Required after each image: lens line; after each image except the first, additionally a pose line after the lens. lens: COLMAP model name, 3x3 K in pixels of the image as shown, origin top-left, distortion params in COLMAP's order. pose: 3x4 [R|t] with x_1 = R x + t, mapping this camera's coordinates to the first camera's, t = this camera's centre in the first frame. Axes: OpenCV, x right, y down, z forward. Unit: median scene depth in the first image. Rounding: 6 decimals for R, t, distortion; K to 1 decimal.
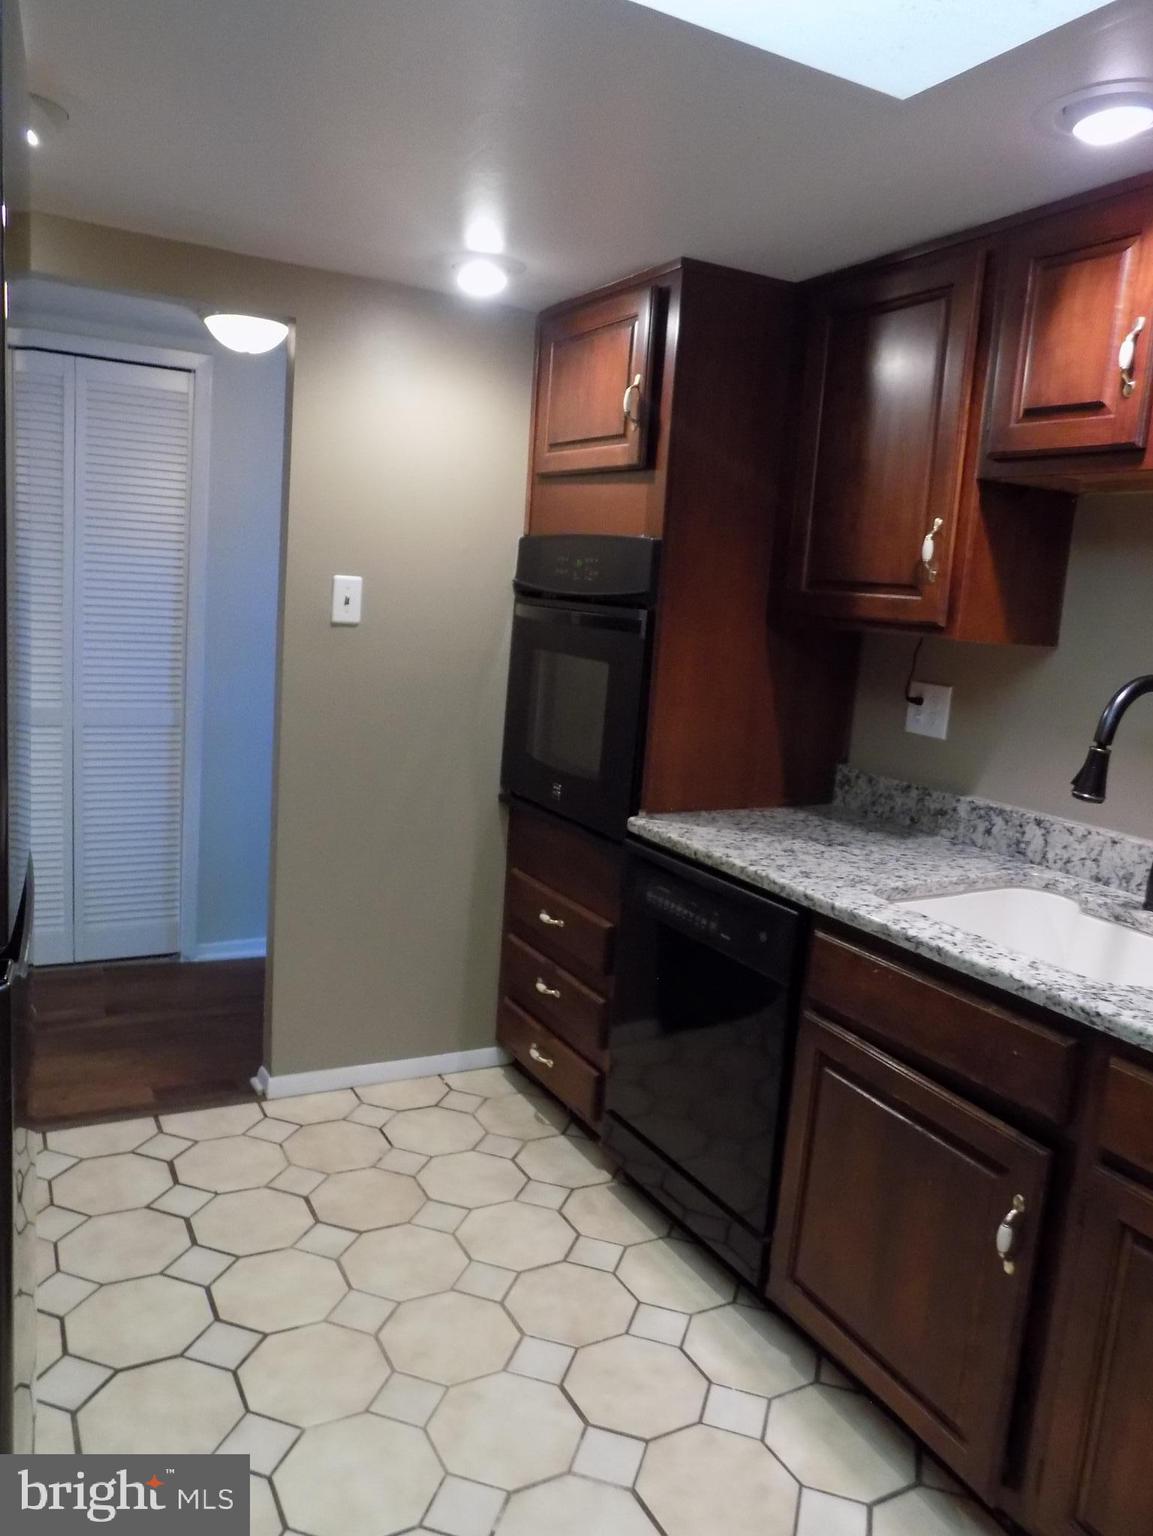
lens RADIAL K [[1131.8, 0, 573.6], [0, 1131.8, 754.9], [0, 0, 1]] dist [-0.054355, 0.075379]
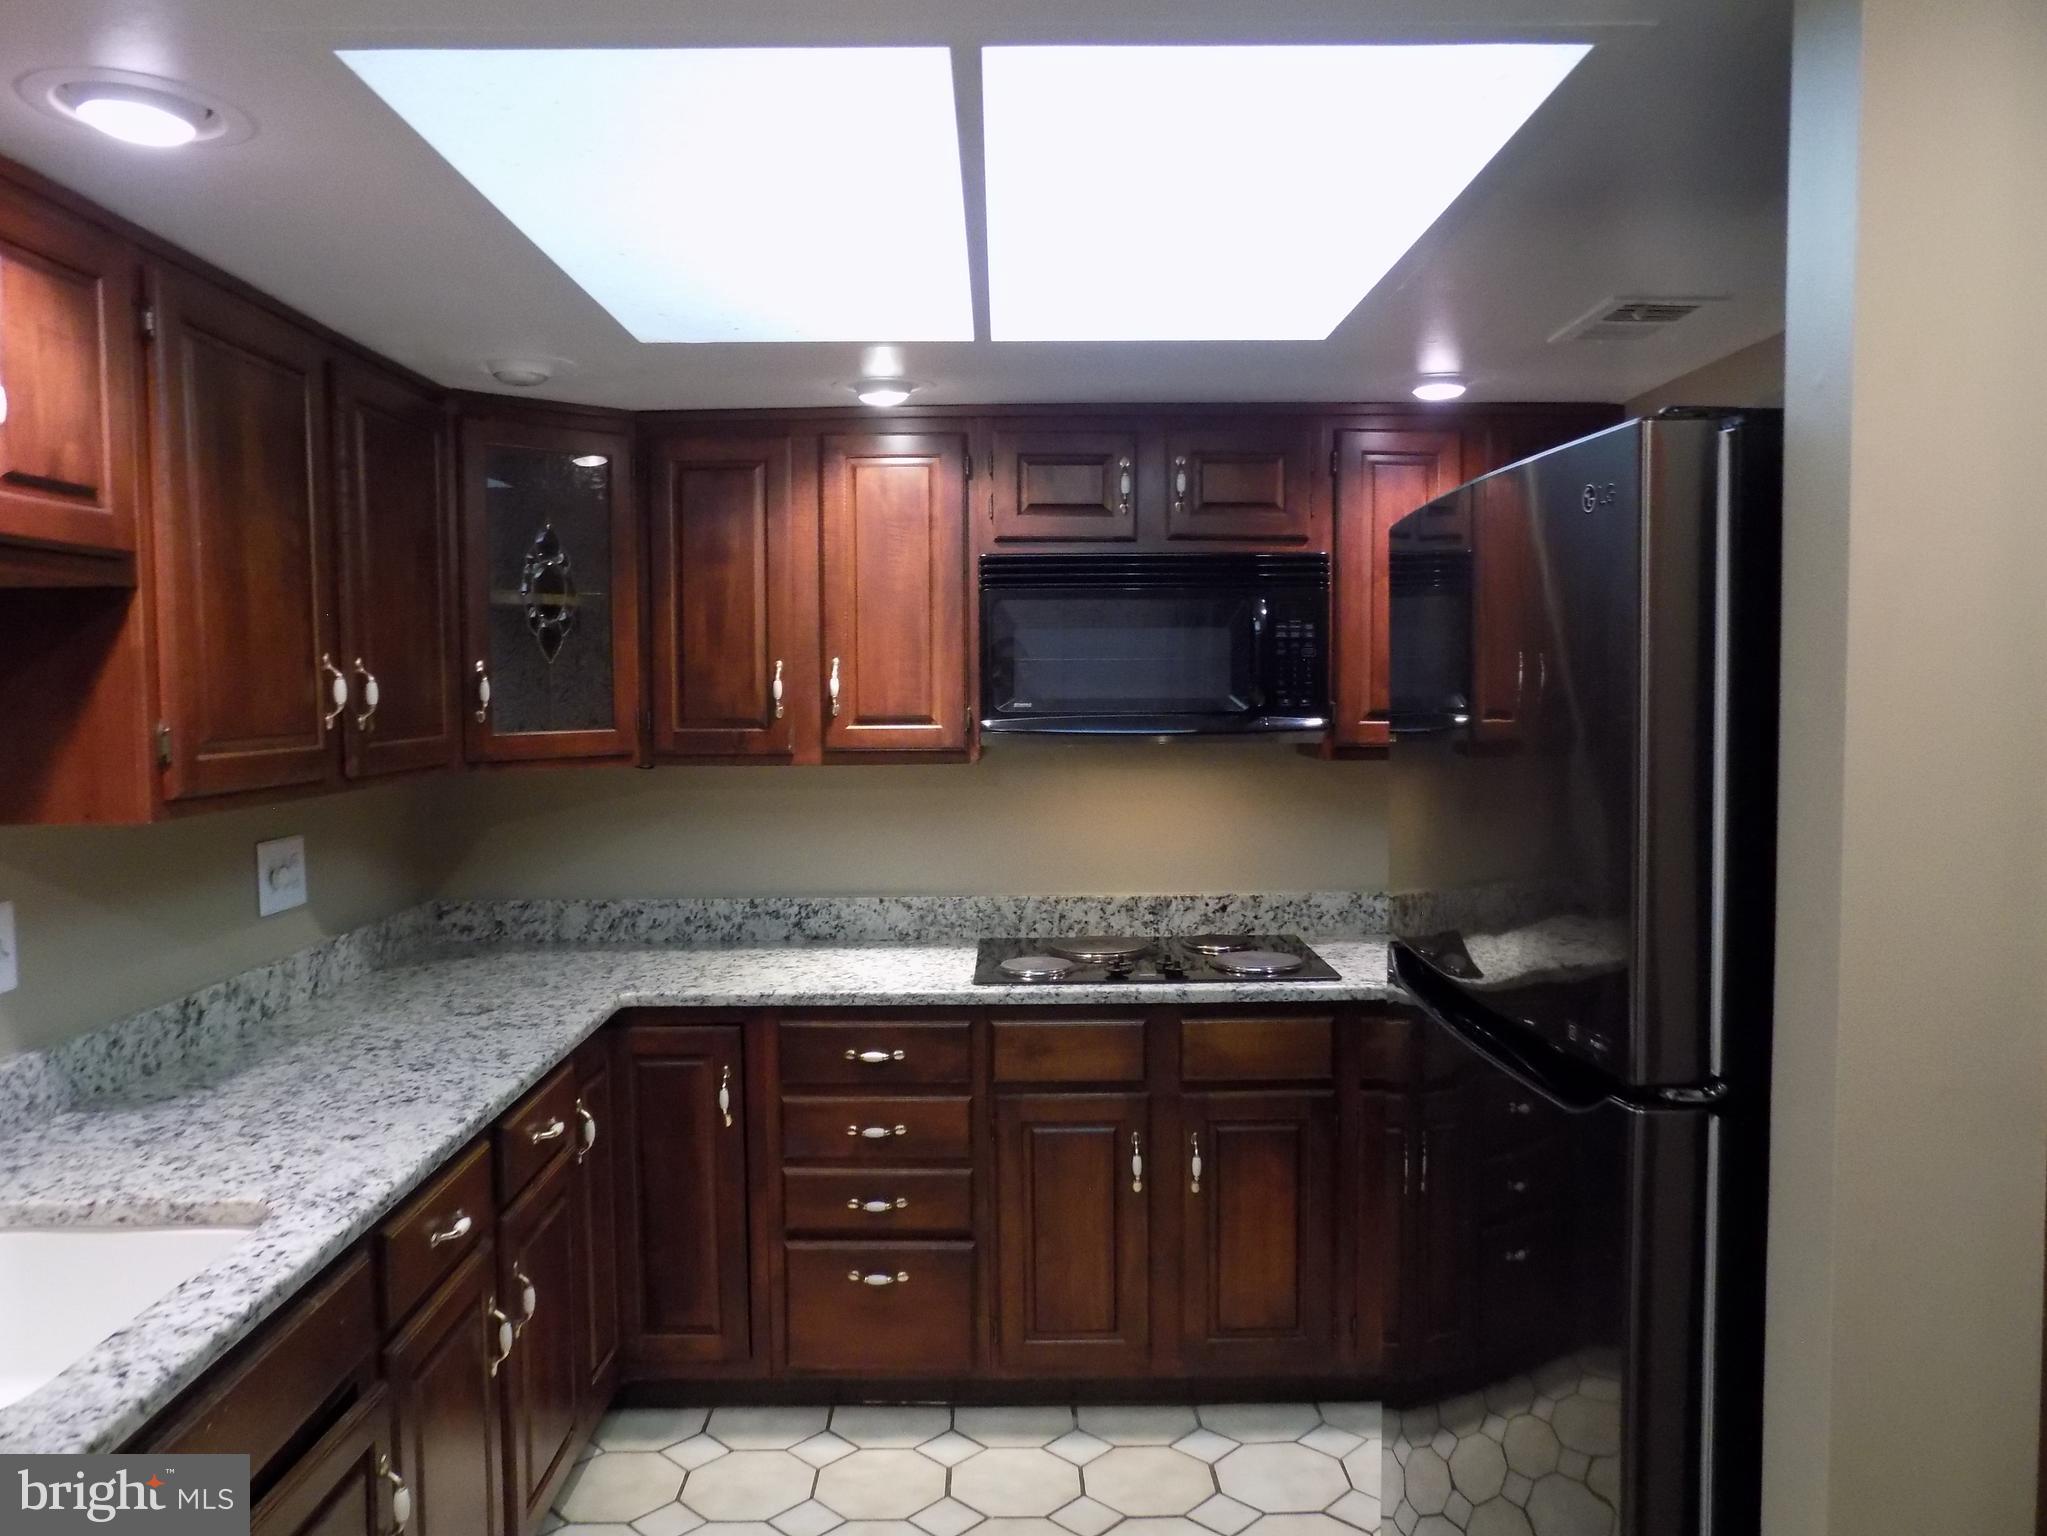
lens RADIAL K [[1517.2, 0, 1056.8], [0, 1517.2, 756.2], [0, 0, 1]] dist [-0.058607, 0.065337]
pose [[-0.893619, -0.082131, 0.441248, -0.356213], [0.017422, 0.976026, 0.216953, -0.250205], [-0.448489, 0.201561, -0.870765, 1.147204]]
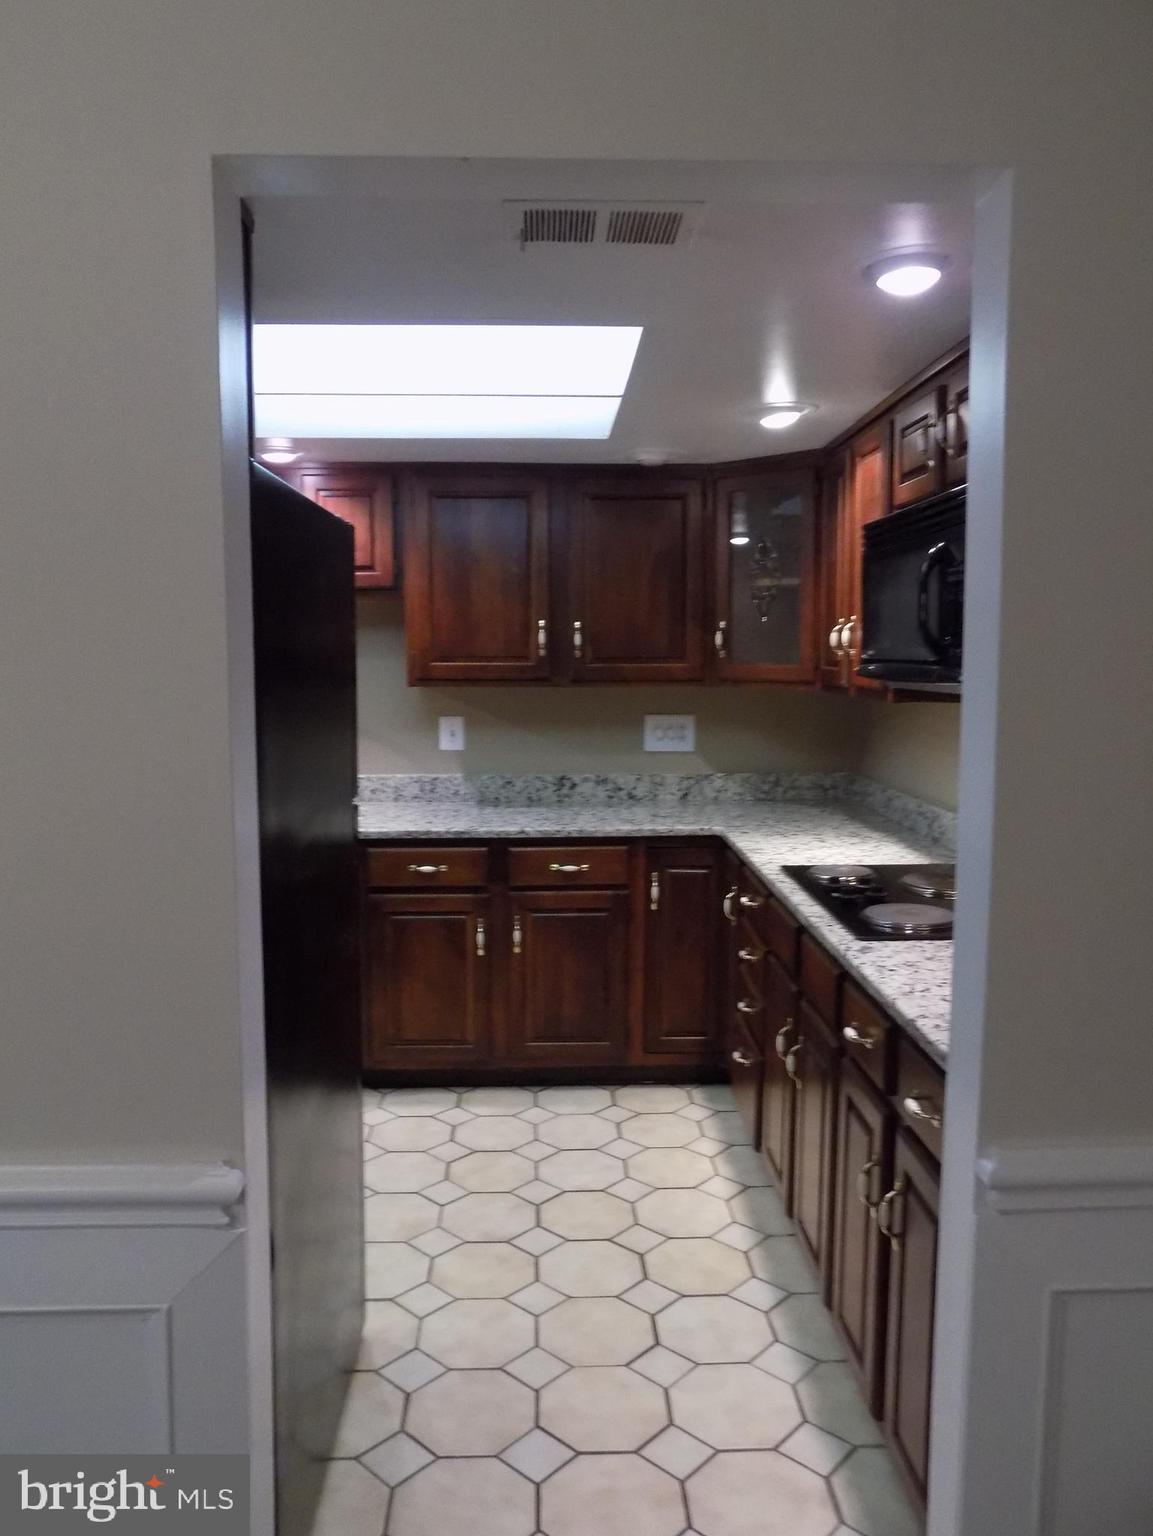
lens RADIAL K [[1130.5, 0, 567.8], [0, 1130.5, 765.2], [0, 0, 1]] dist [-0.086194, 0.114833]
pose [[0.447890, -0.156184, 0.880342, -0.935696], [0.166847, 0.981929, 0.089320, -0.033620], [-0.878383, 0.106877, 0.465855, -0.342209]]
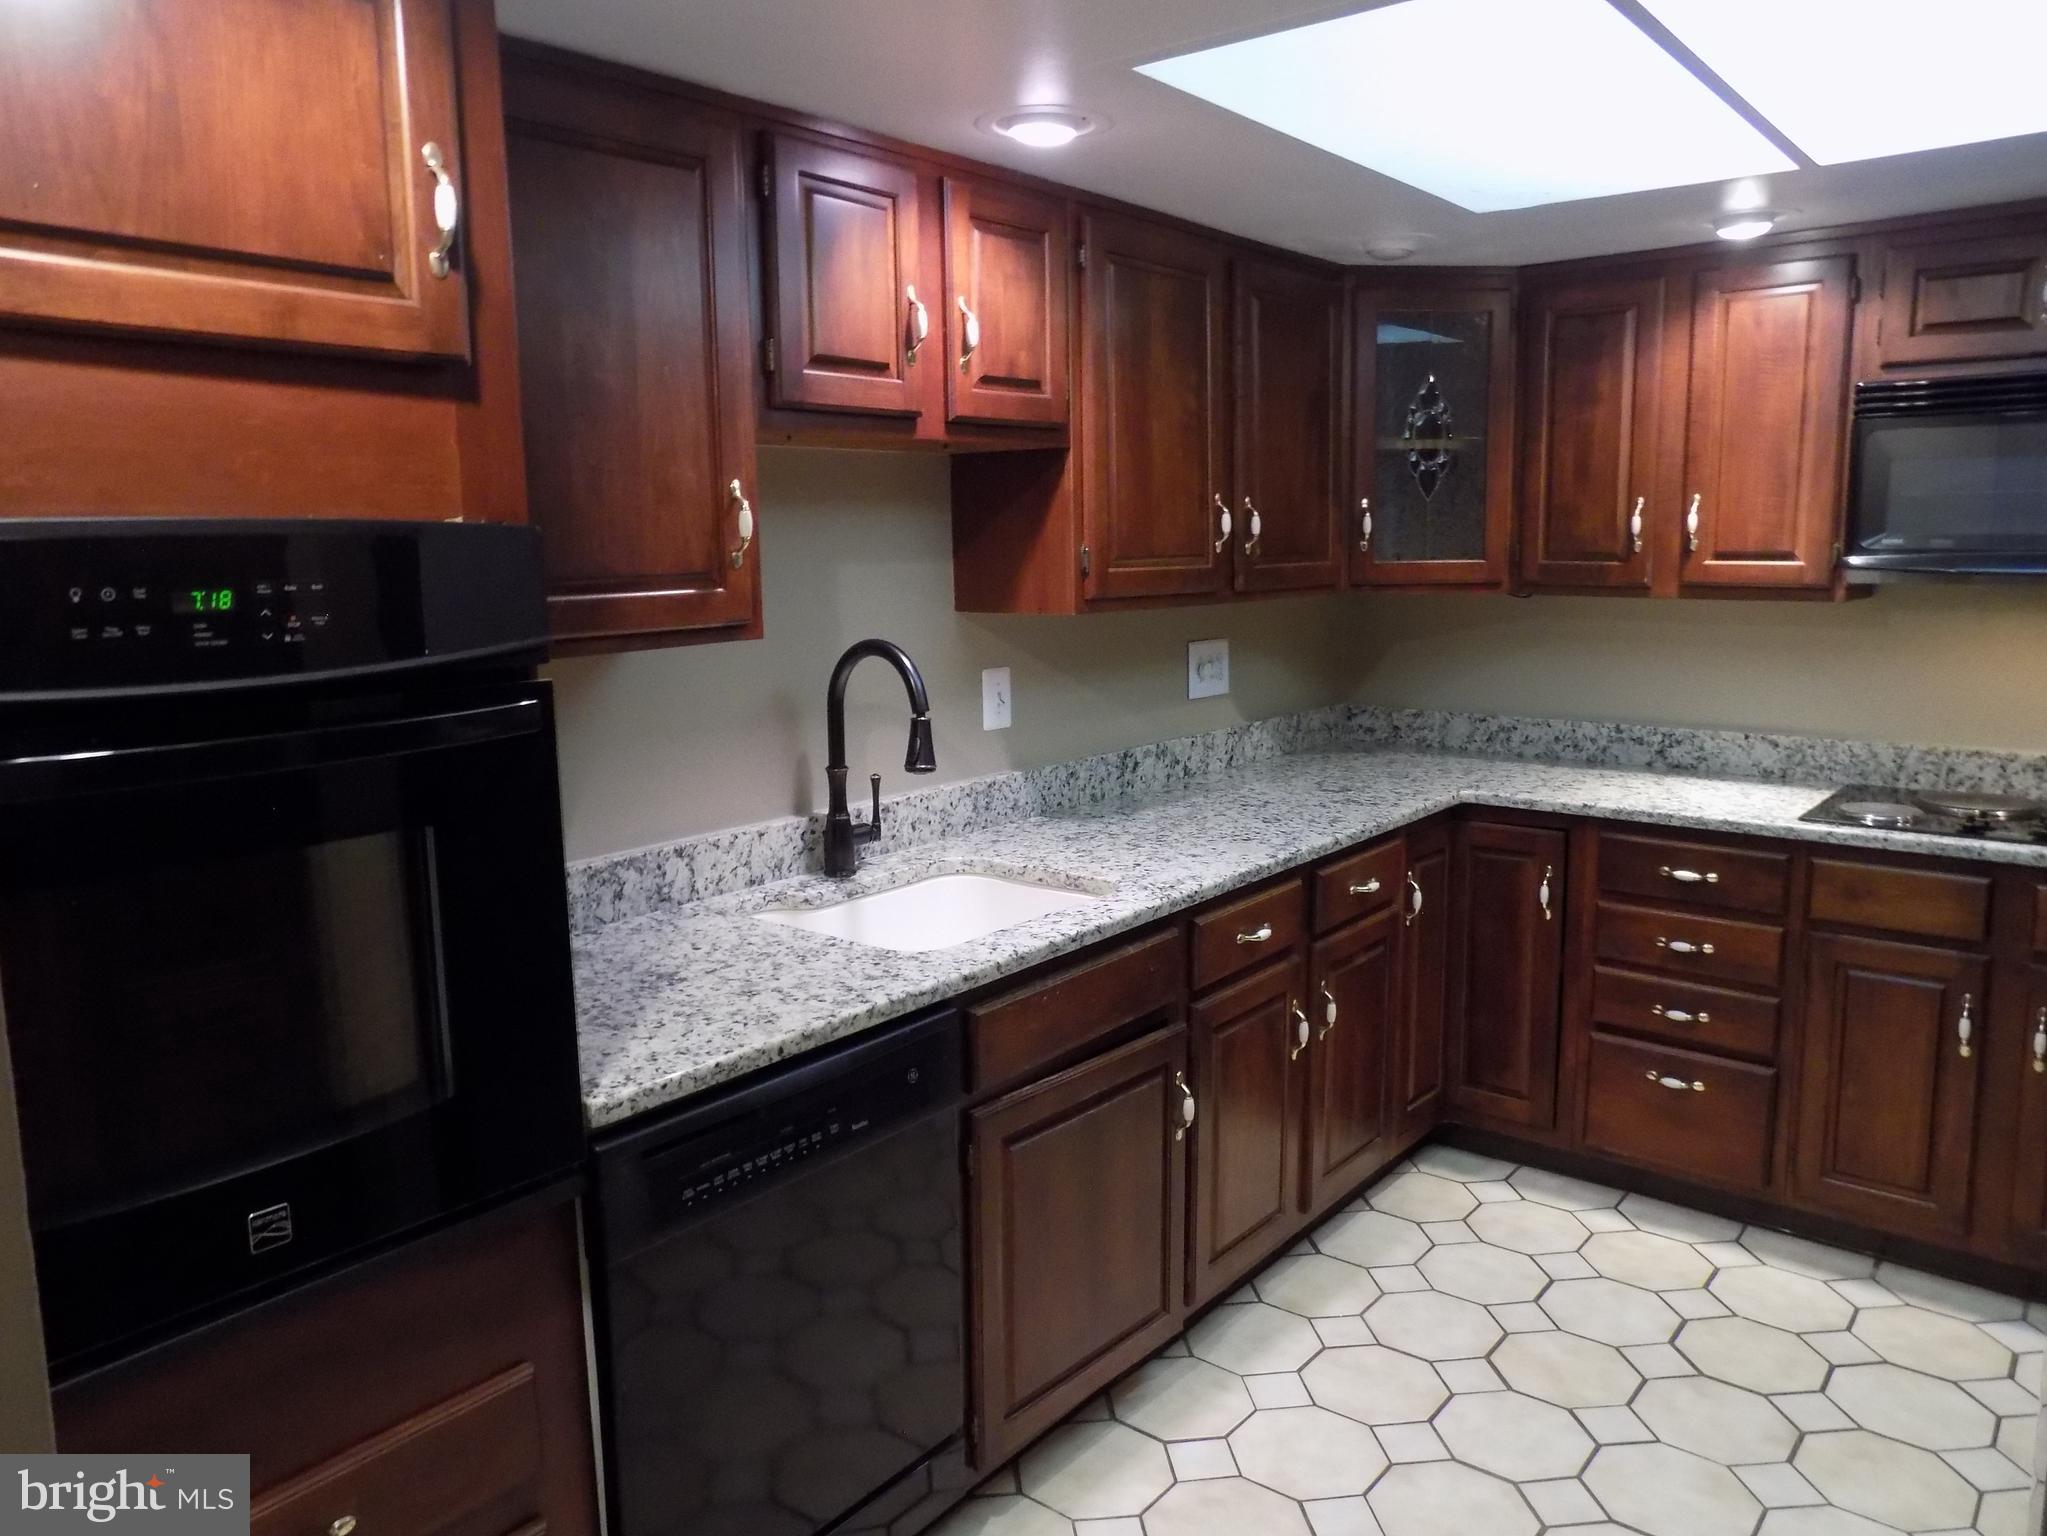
lens RADIAL K [[1533.6, 0, 1020.6], [0, 1533.6, 752.3], [0, 0, 1]] dist [-0.069601, 0.088915]
pose [[-0.394826, -0.193458, 0.898157, -0.642873], [0.125941, 0.956955, 0.261486, -0.261387], [-0.910083, 0.216356, -0.353467, 1.147972]]
